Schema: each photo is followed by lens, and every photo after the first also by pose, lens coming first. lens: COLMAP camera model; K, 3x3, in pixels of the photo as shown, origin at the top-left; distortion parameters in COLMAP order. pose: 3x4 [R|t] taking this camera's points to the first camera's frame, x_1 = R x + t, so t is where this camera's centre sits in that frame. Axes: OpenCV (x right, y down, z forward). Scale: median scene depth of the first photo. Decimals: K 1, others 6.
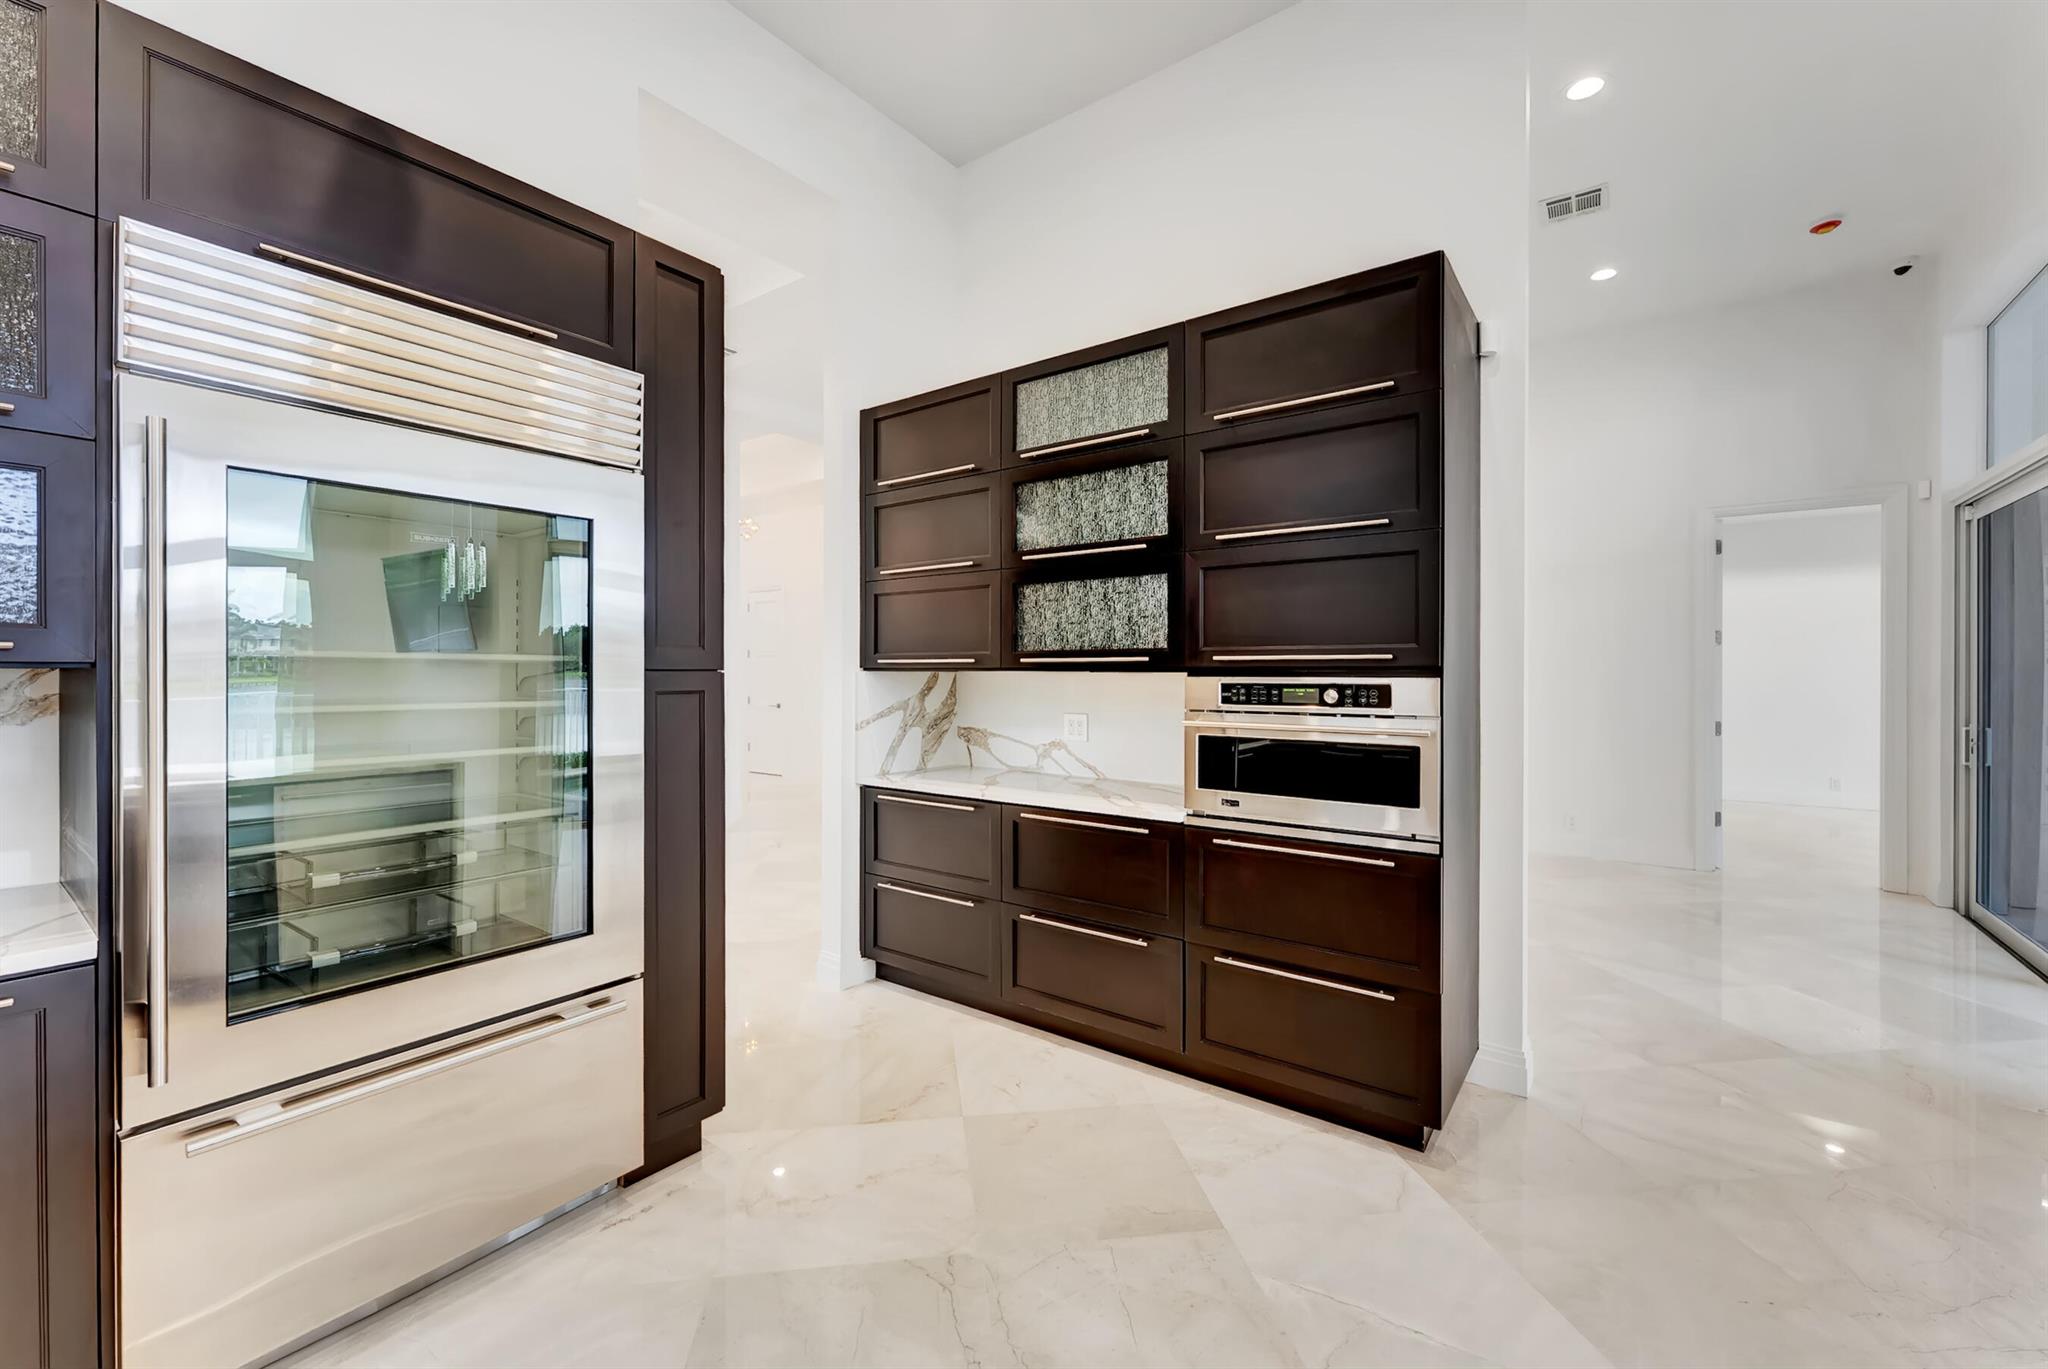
lens RADIAL K [[821.0, 0, 1032.6], [0, 821.0, 674.5], [0, 0, 1]] dist [0.000482, 0.000067]
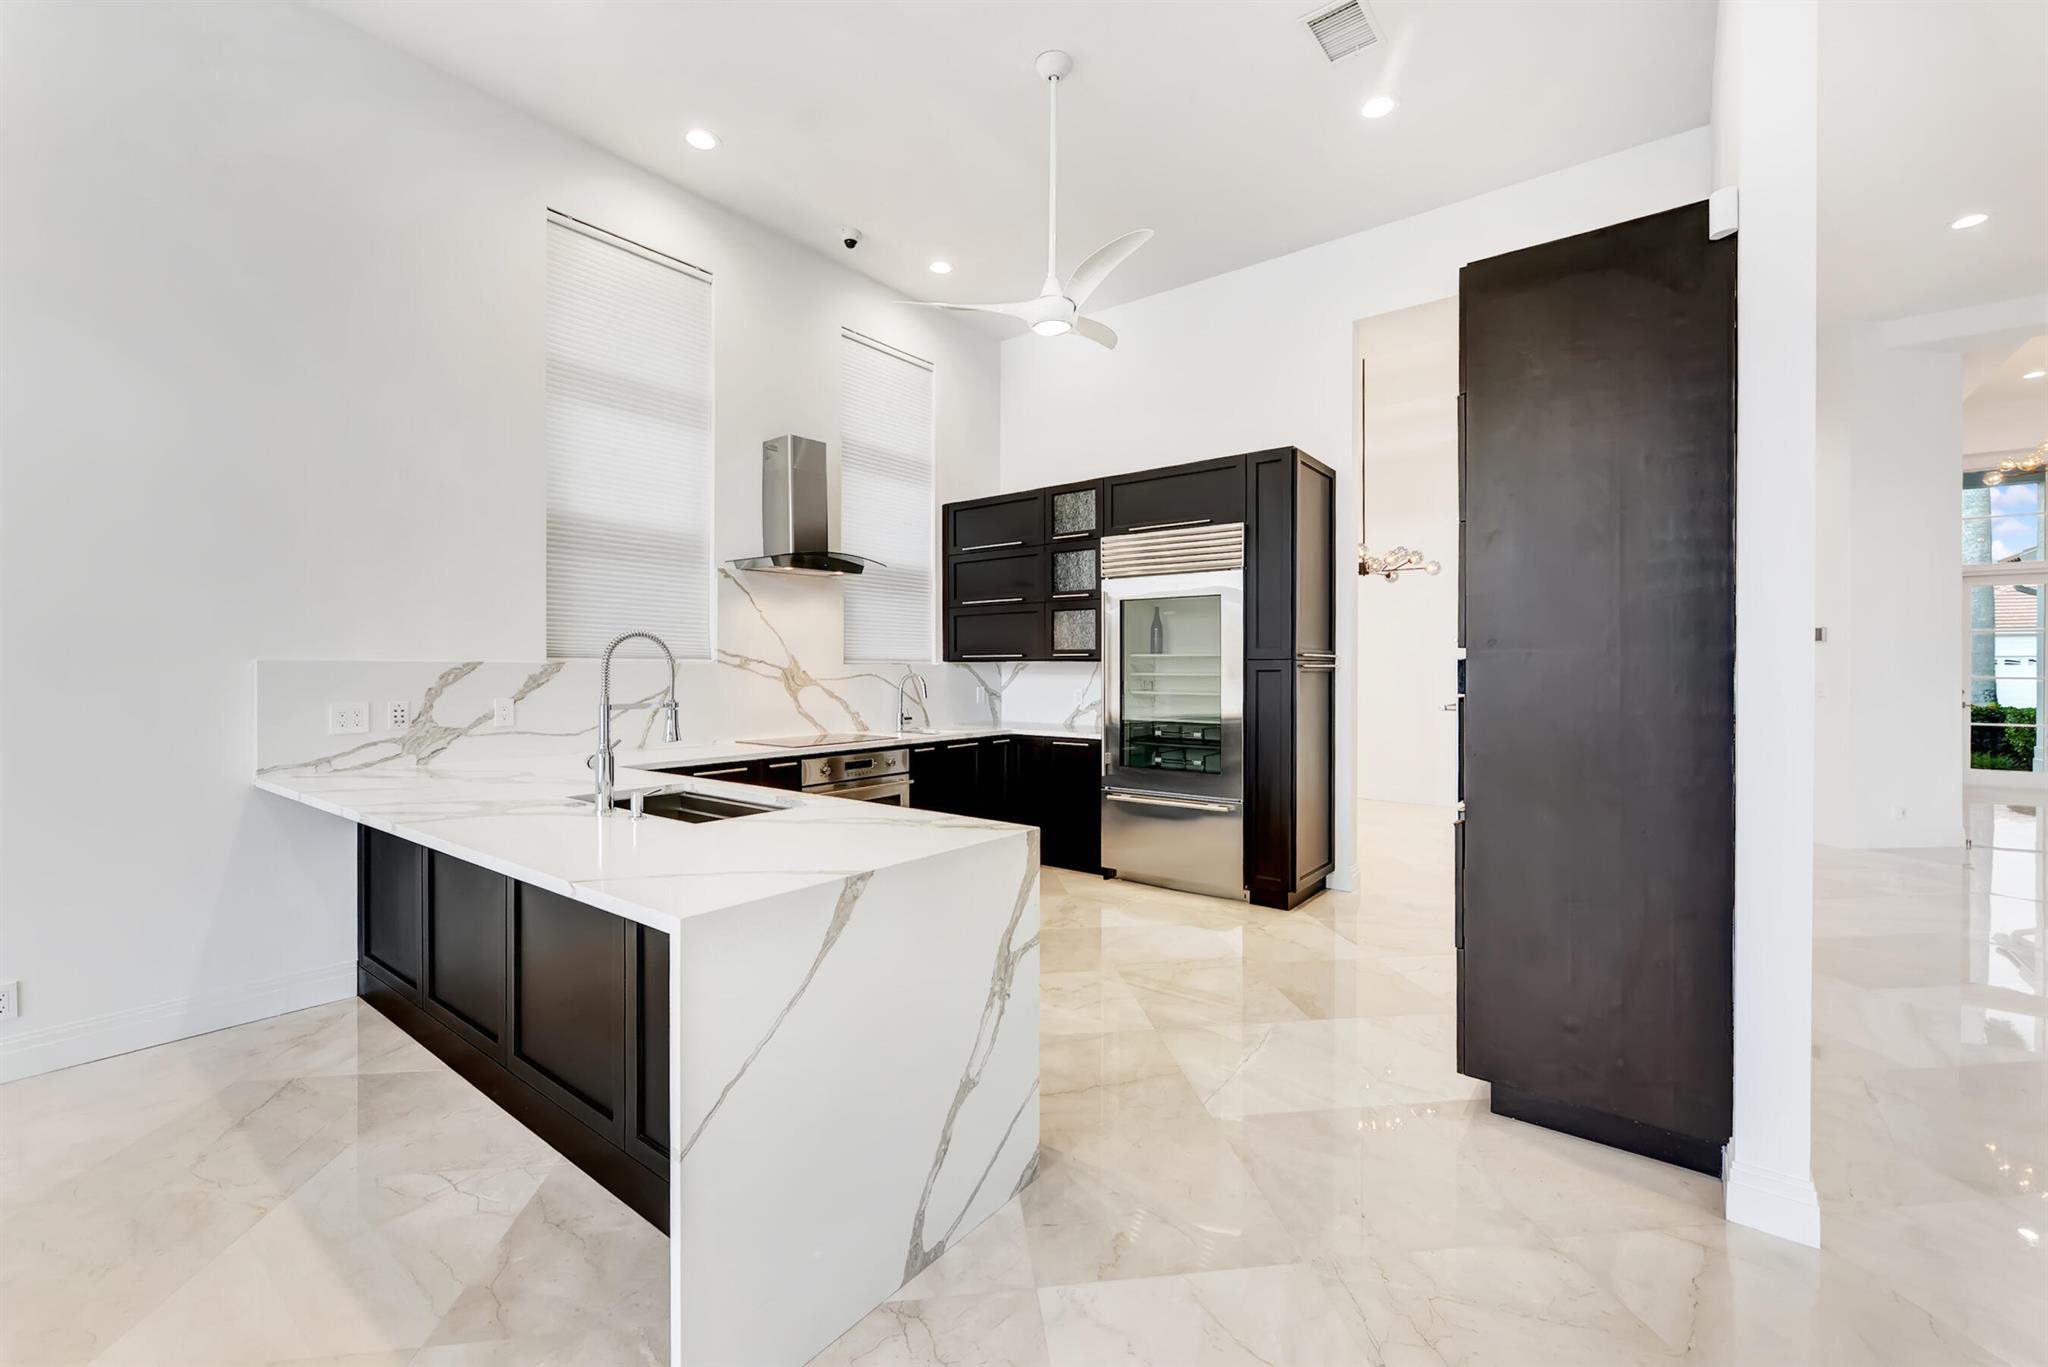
lens RADIAL K [[853.0, 0, 1015.5], [0, 853.0, 671.2], [0, 0, 1]] dist [0.001873, 0.000354]
pose [[-0.030761, 0.001237, -0.999526, 1.782023], [-0.003452, 0.999993, 0.001344, 0.022992], [0.999521, 0.003492, -0.030757, 0.480180]]
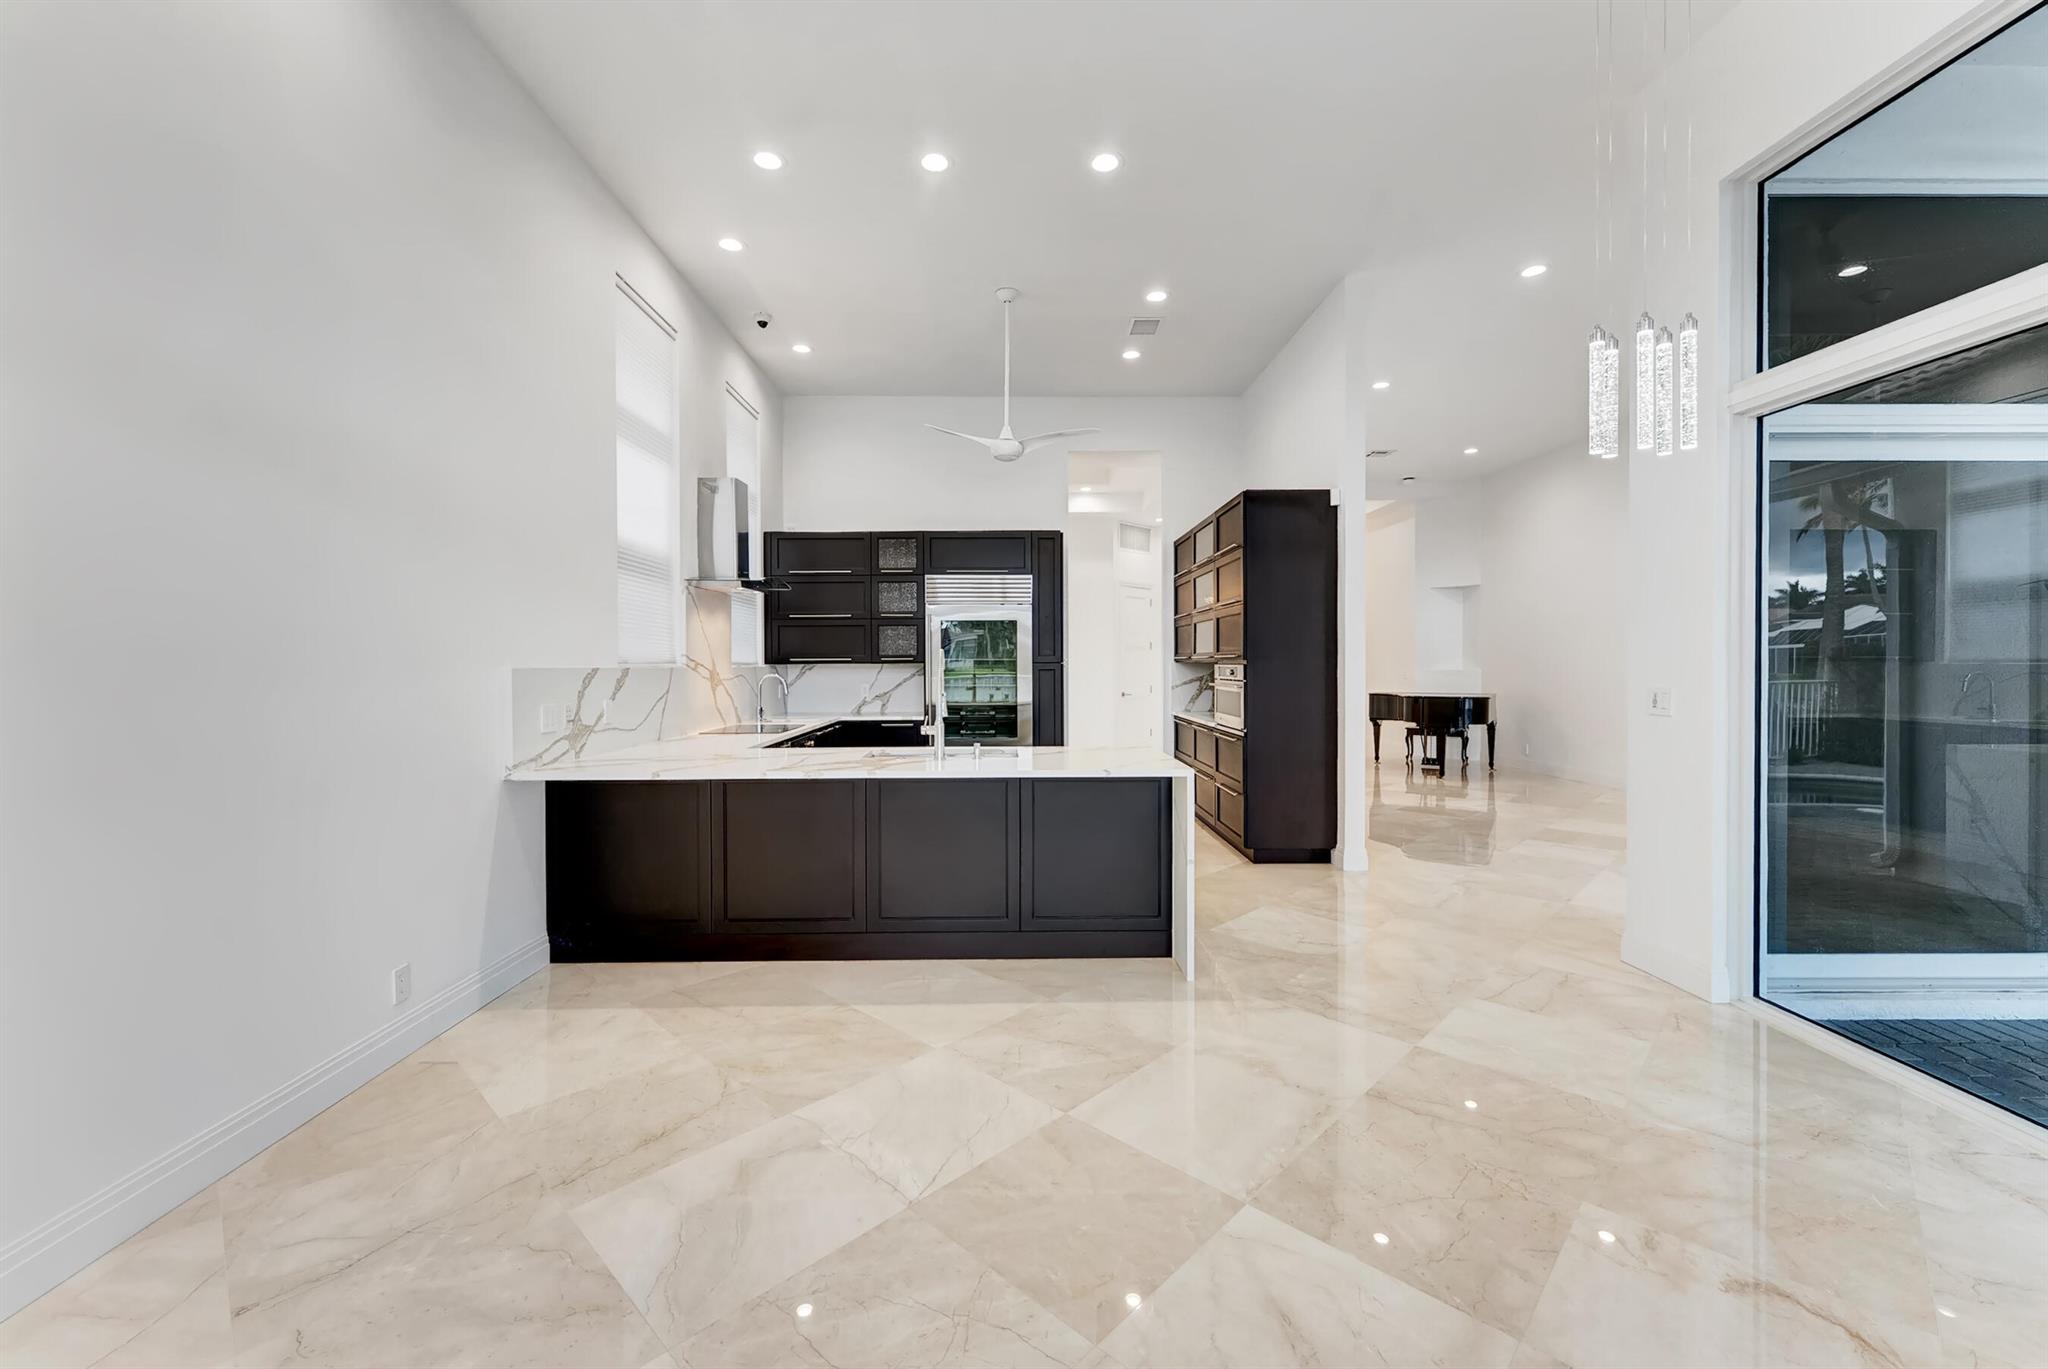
lens RADIAL K [[853.0, 0, 1015.5], [0, 853.0, 672.2], [0, 0, 1]] dist [0.001873, 0.000354]
pose [[0.607491, 0.002906, -0.794322, 2.285017], [0.003886, 0.999970, 0.006630, 0.010146], [0.794317, -0.007114, 0.607461, -1.195596]]
